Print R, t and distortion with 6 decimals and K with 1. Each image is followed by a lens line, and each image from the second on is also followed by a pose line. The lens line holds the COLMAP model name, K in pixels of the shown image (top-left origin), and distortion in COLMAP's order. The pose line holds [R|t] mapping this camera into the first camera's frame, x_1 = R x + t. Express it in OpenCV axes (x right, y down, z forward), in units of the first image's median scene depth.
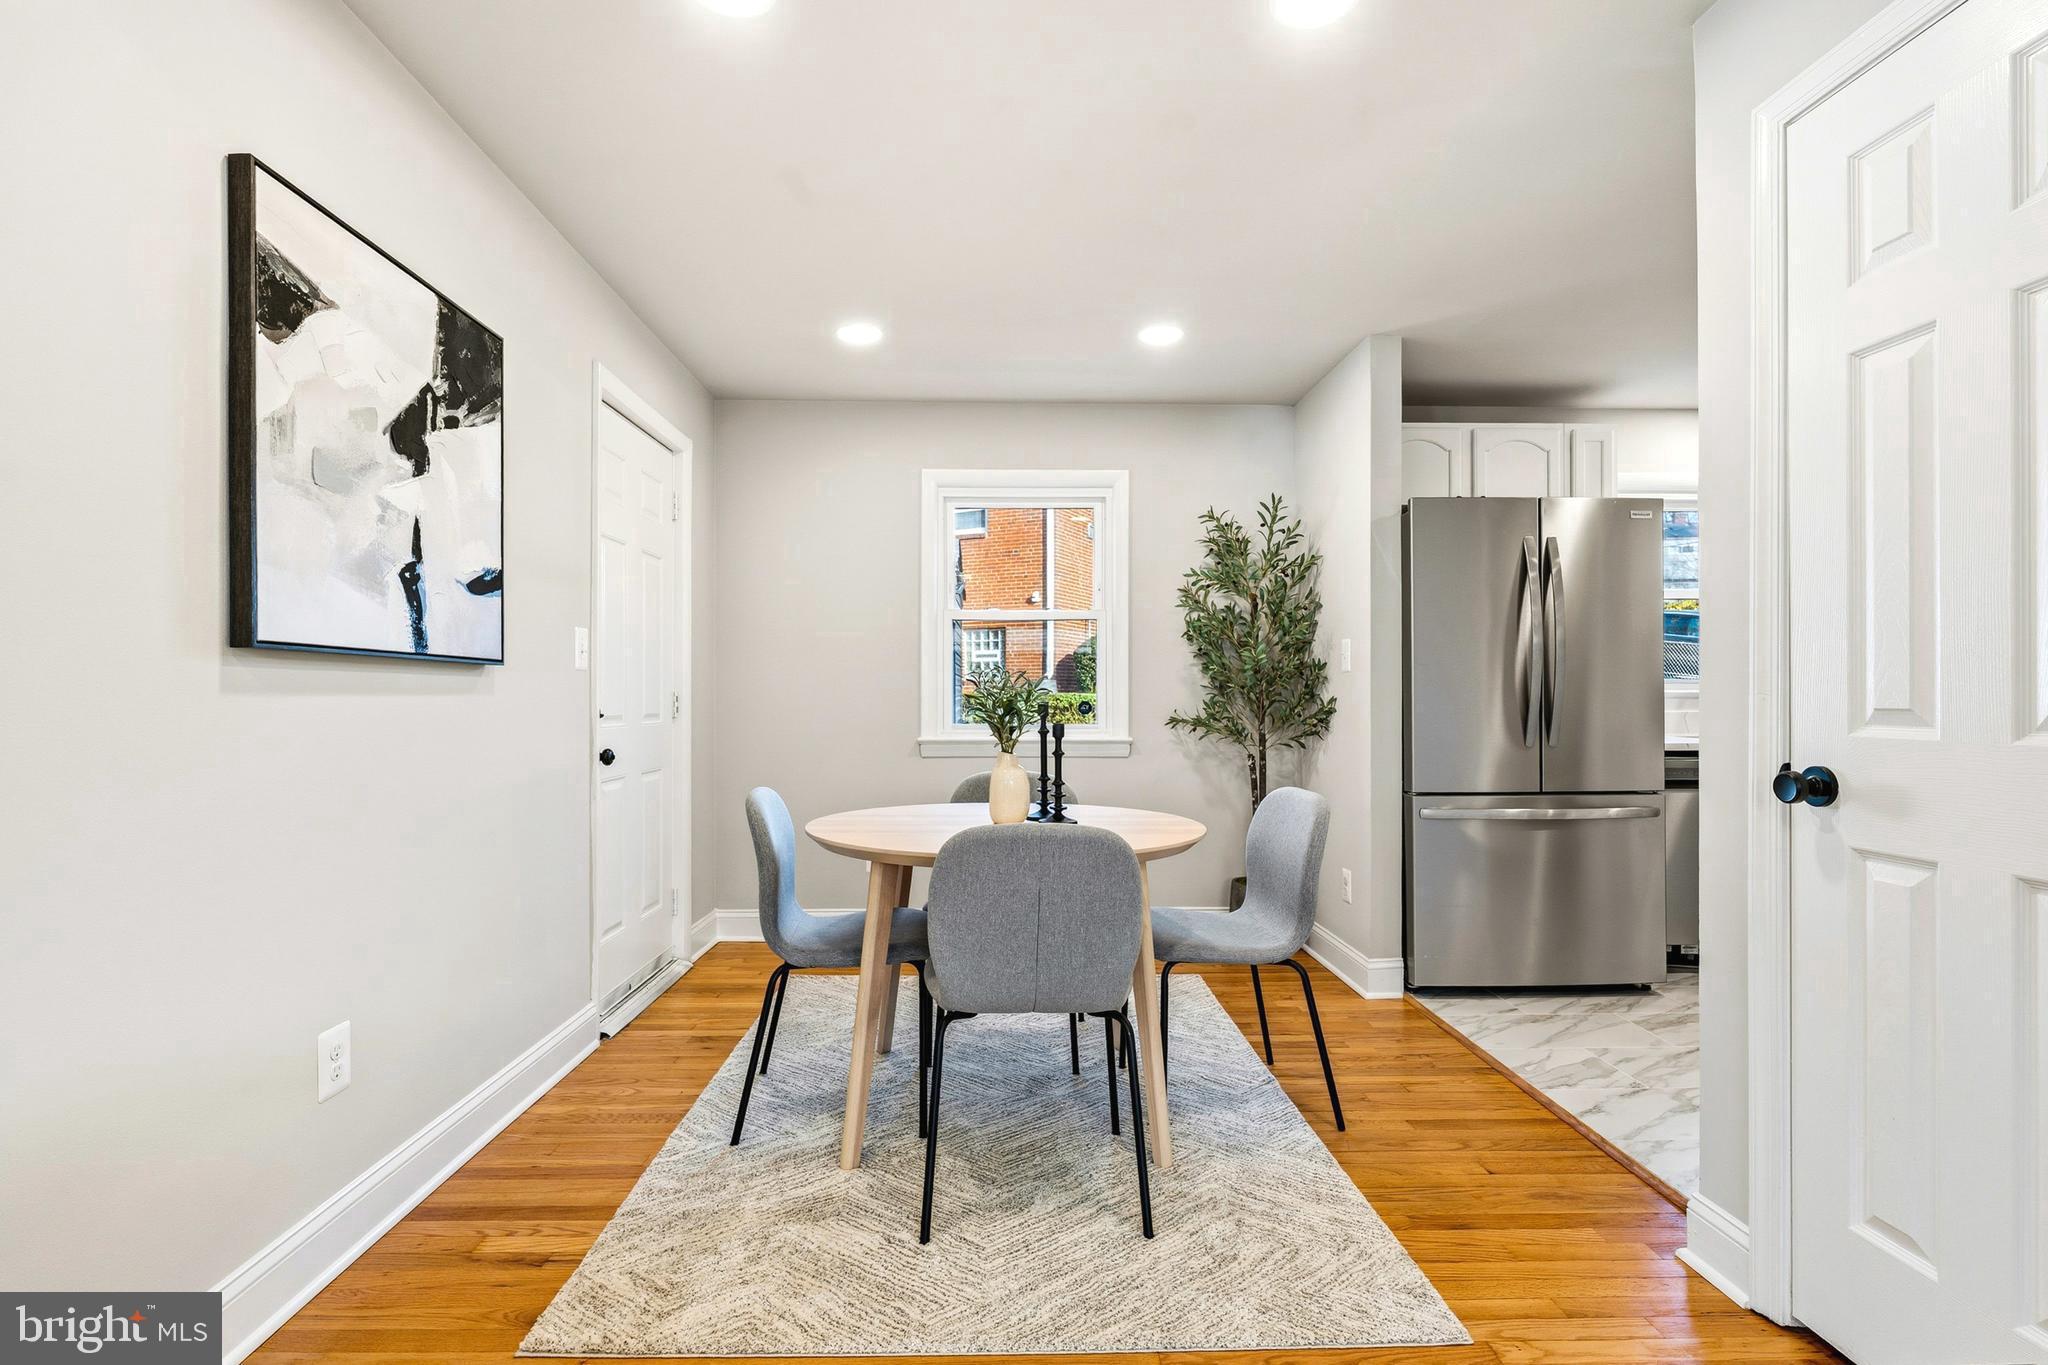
lens RADIAL K [[971.0, 0, 1022.3], [0, 971.0, 699.5], [0, 0, 1]] dist [-0.002275, 0.001344]
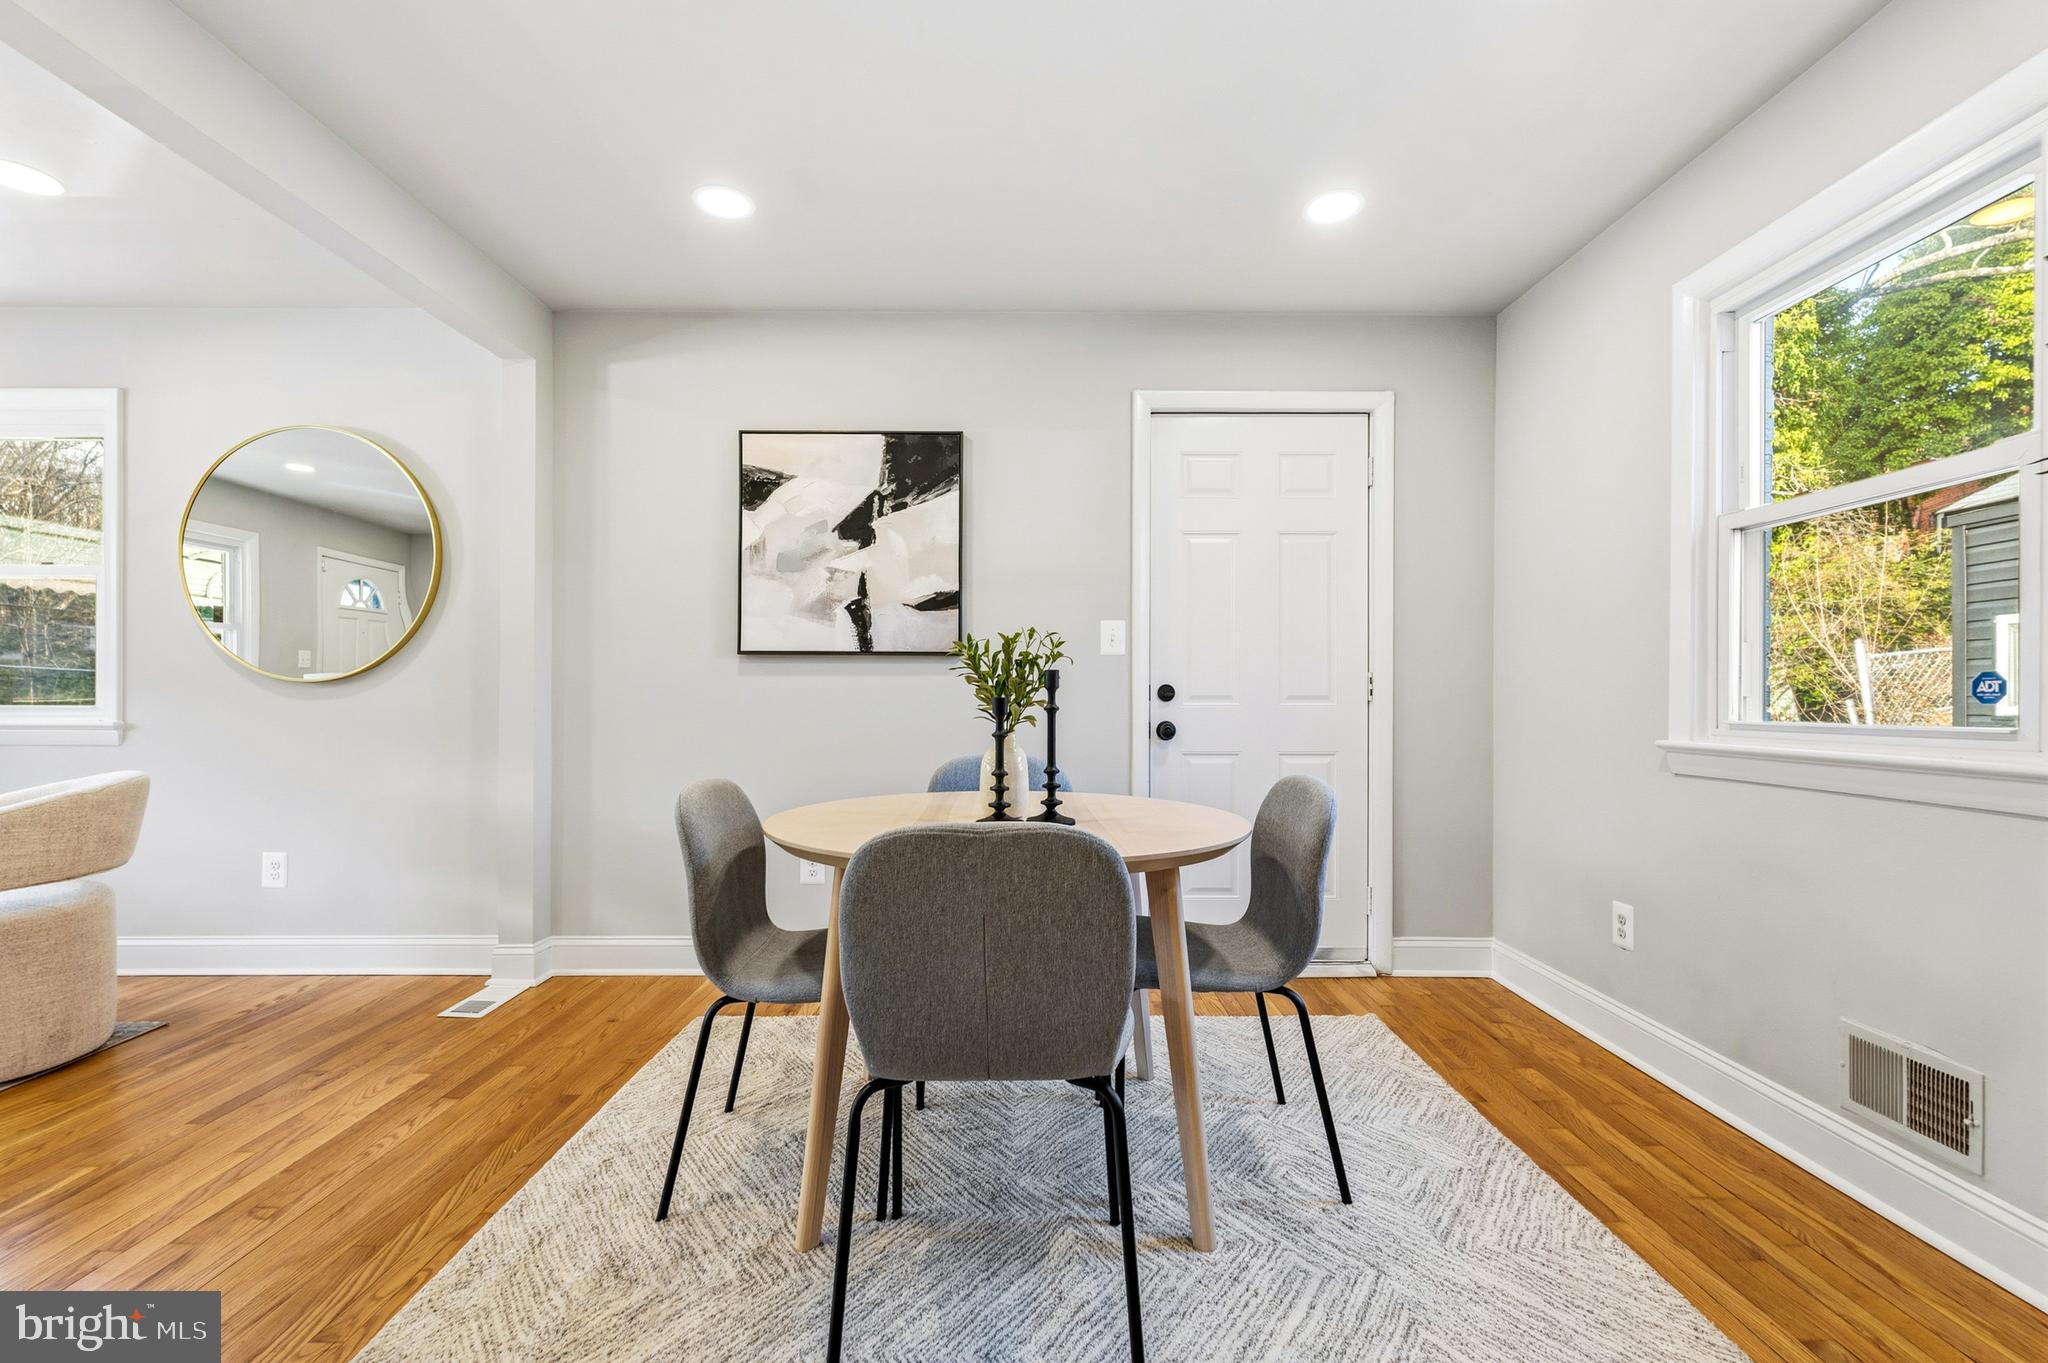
lens RADIAL K [[839.6, 0, 1018.6], [0, 839.6, 715.1], [0, 0, 1]] dist [-0.007600, -0.000222]
pose [[-0.021697, -0.000092, -0.999765, 0.792220], [-0.003440, 0.999994, -0.000017, 0.059123], [0.999759, 0.003439, -0.021697, 1.216574]]
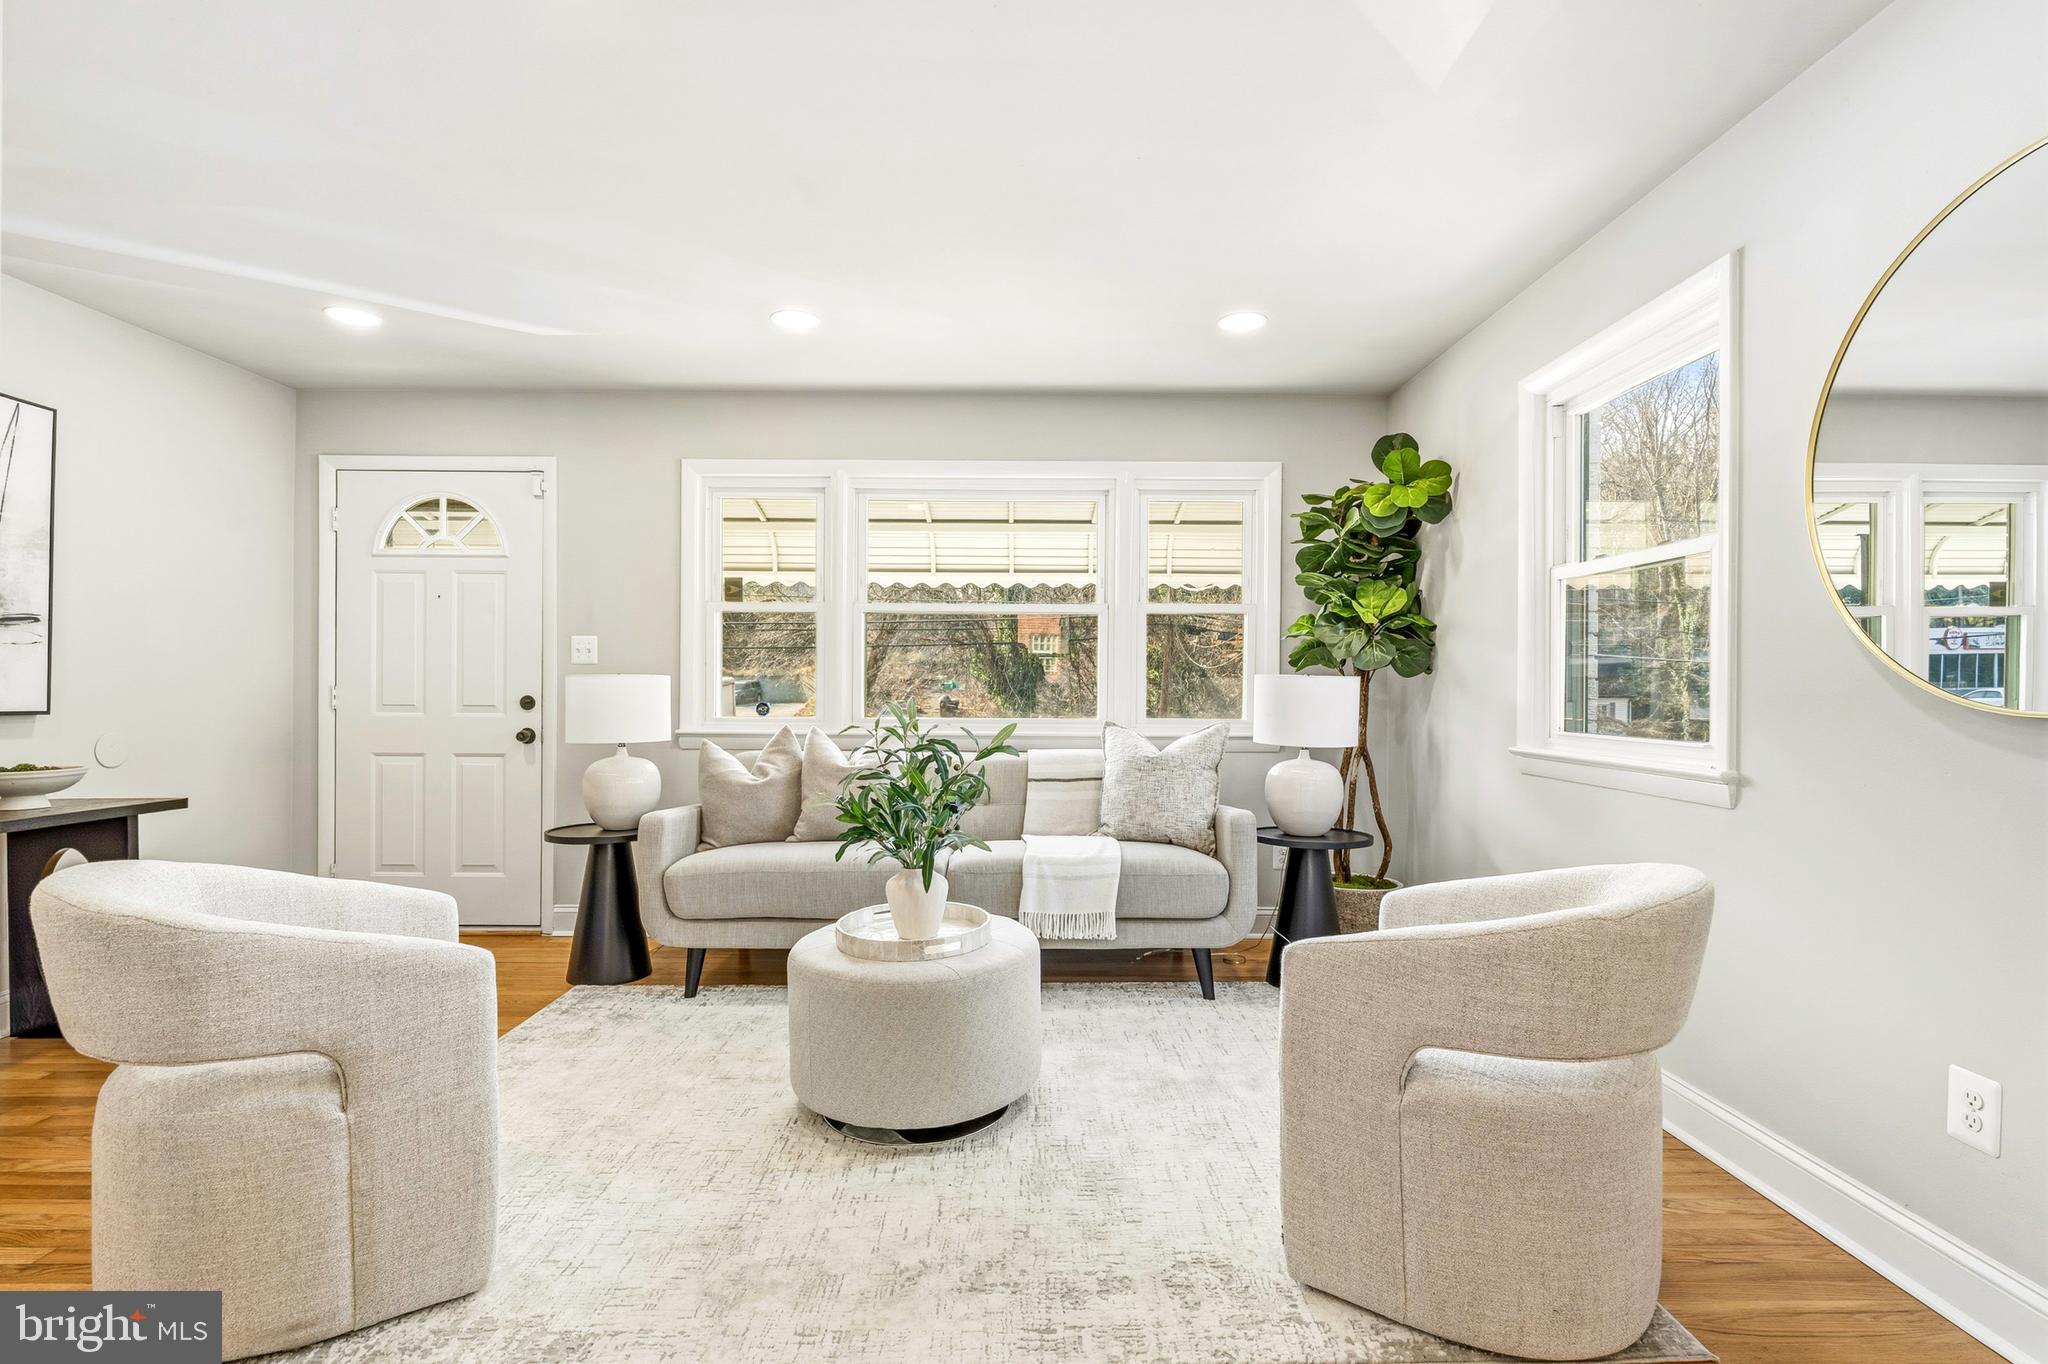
lens RADIAL K [[971.0, 0, 1030.0], [0, 971.0, 685.5], [0, 0, 1]] dist [-0.002275, 0.001344]
pose [[-0.999785, -0.004925, 0.020163, 0.167863], [-0.004968, 0.999986, -0.002072, -0.011046], [-0.020152, -0.002172, -0.999795, 0.737959]]
